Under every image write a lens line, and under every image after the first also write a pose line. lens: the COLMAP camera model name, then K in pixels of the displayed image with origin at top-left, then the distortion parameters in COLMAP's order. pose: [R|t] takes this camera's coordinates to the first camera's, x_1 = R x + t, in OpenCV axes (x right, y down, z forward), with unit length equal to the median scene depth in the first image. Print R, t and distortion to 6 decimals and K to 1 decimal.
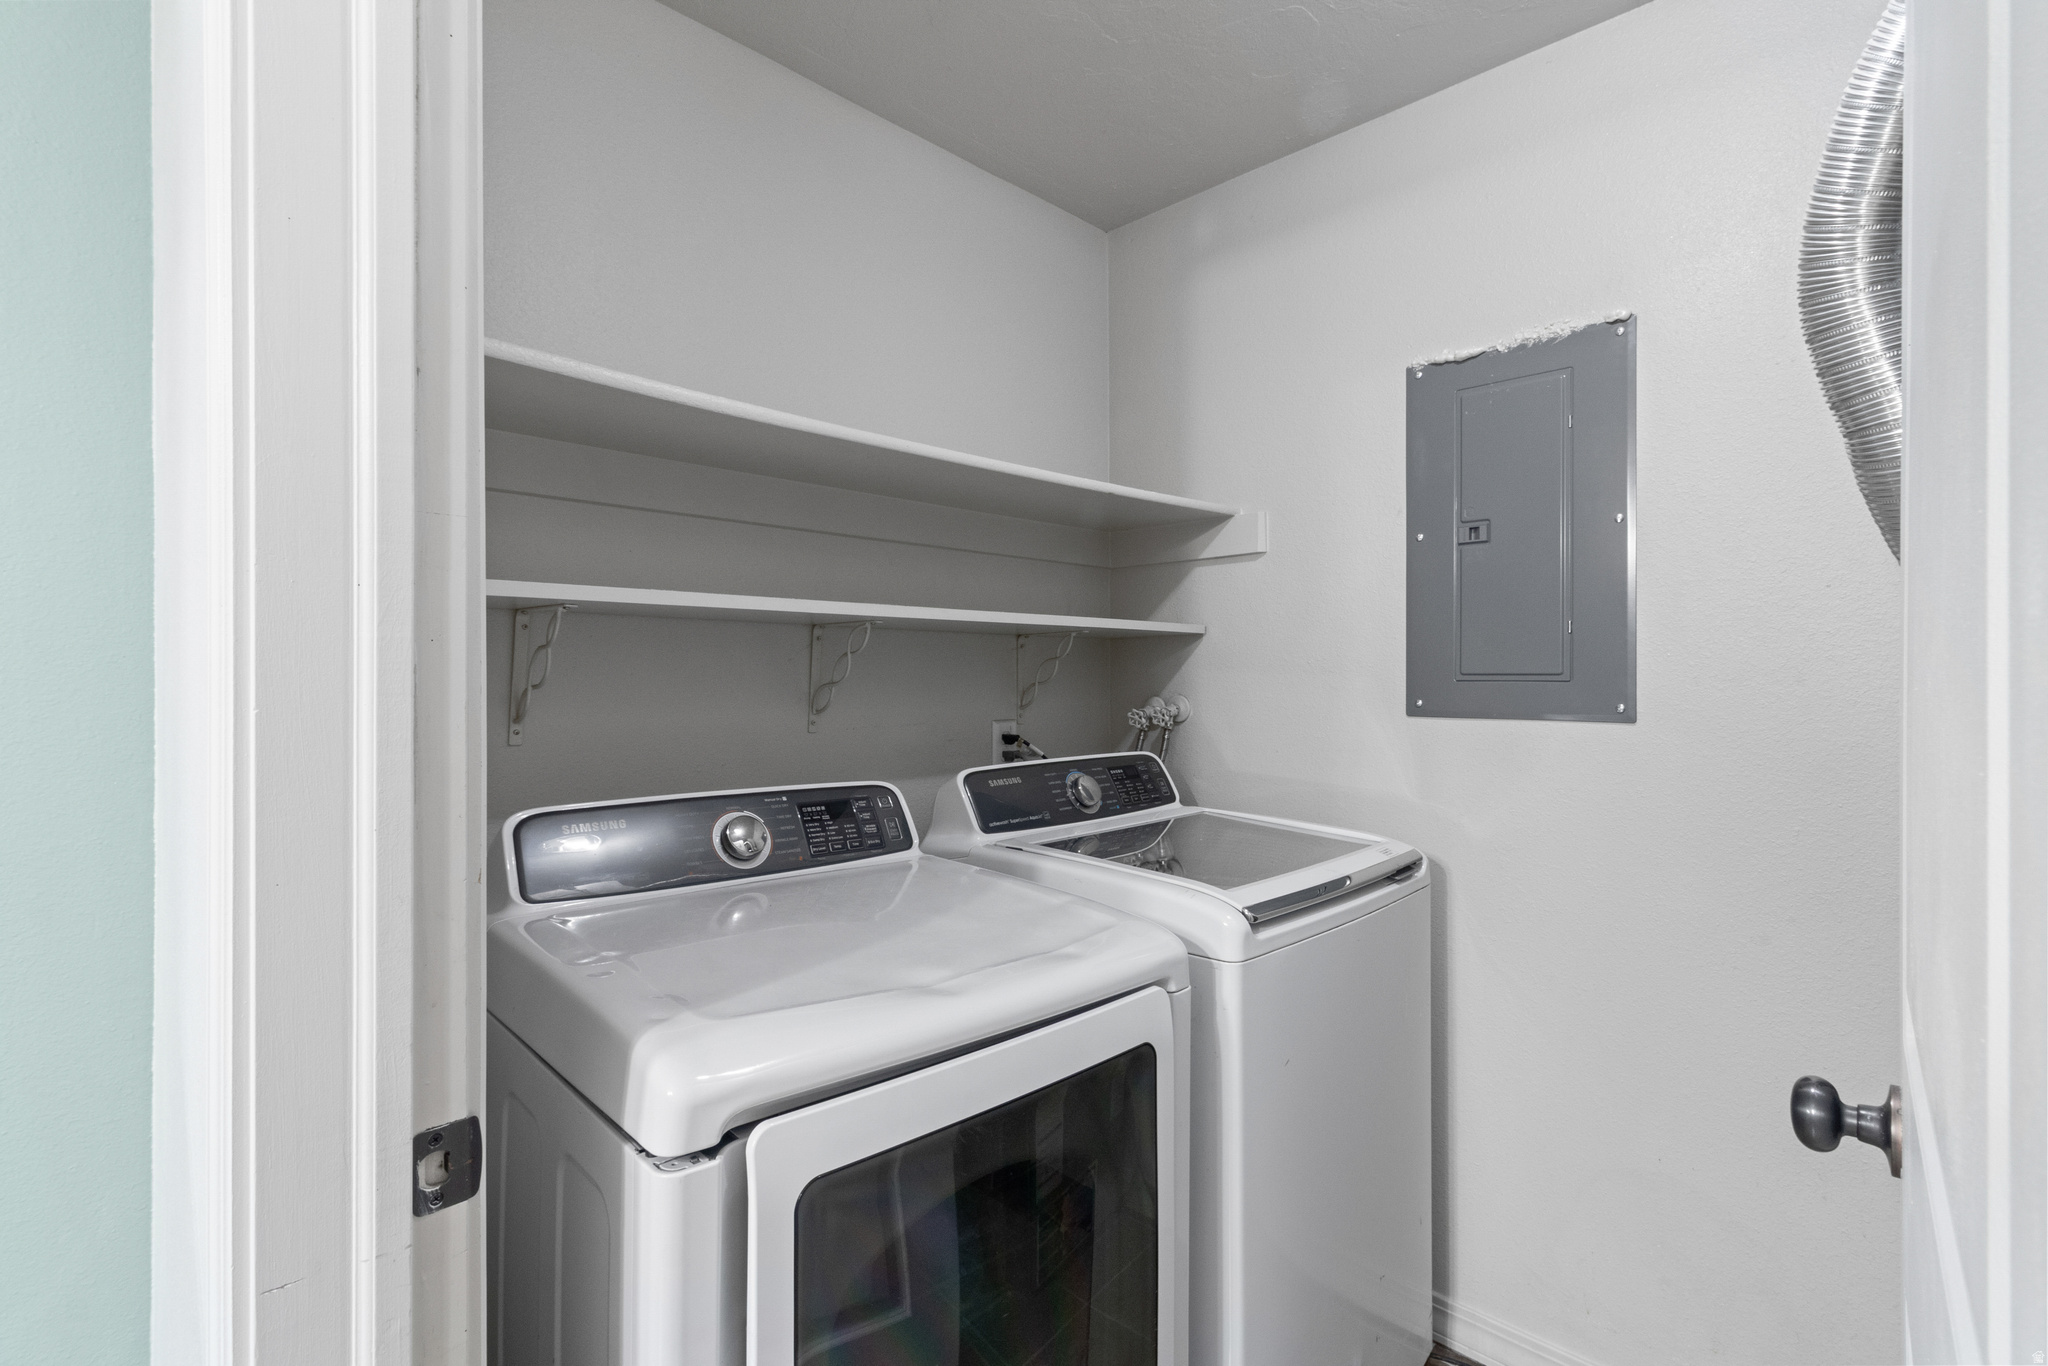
lens RADIAL K [[969.1, 0, 1029.5], [0, 969.1, 680.5], [0, 0, 1]] dist [0.004081, 0.001191]
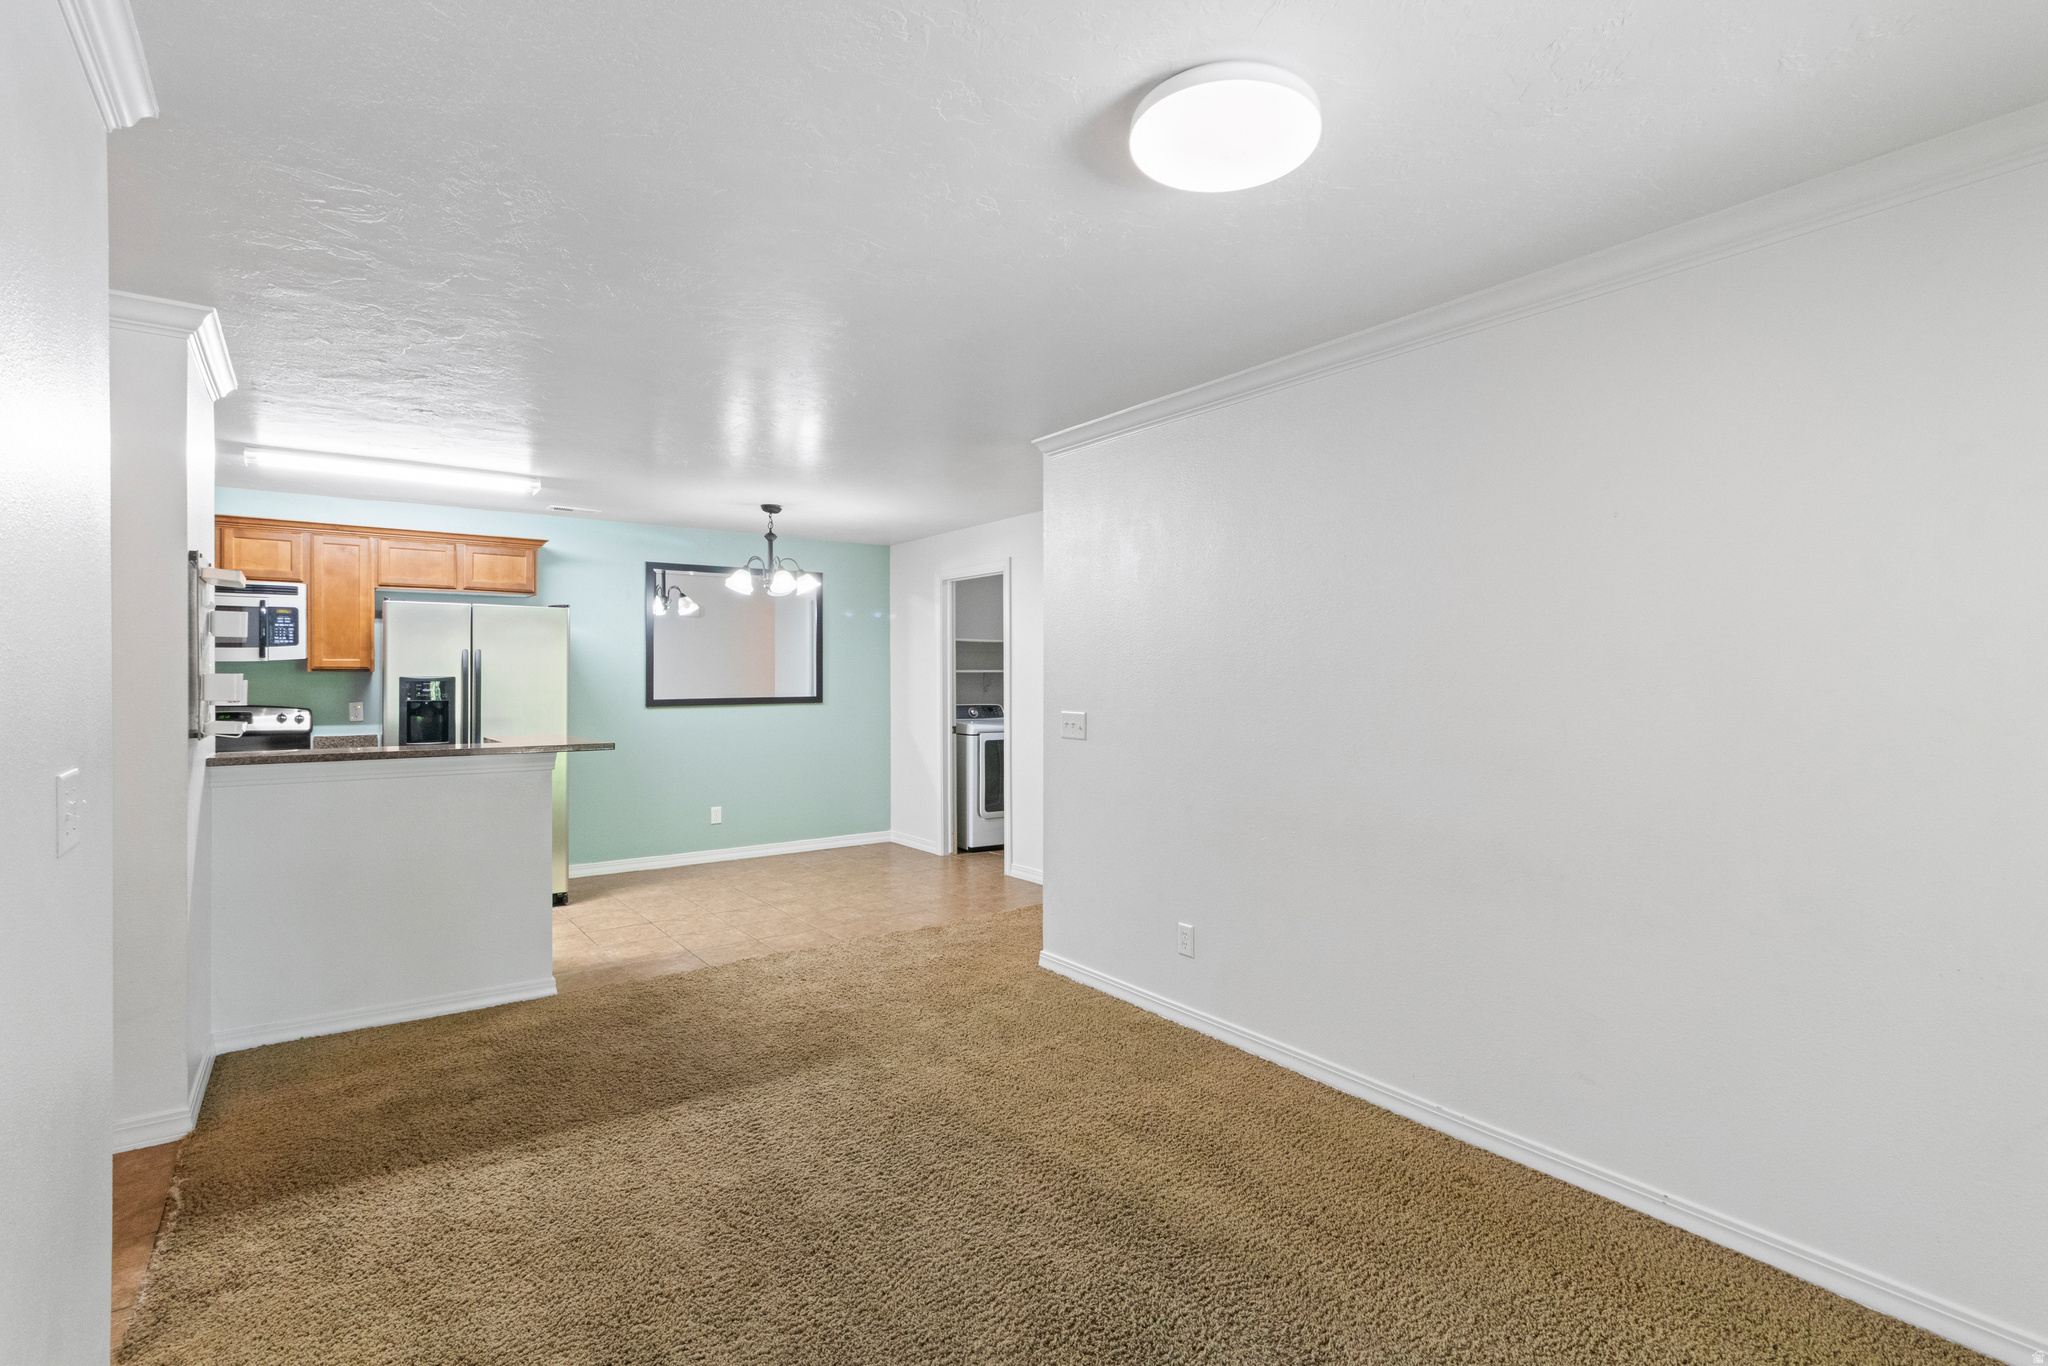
lens RADIAL K [[969.1, 0, 1029.5], [0, 969.1, 680.5], [0, 0, 1]] dist [0.004081, 0.001191]
pose [[0.986402, 0.001182, -0.164348, 1.685301], [-0.000041, 0.999976, 0.006947, -0.112173], [0.164352, -0.006846, 0.986378, -7.985538]]
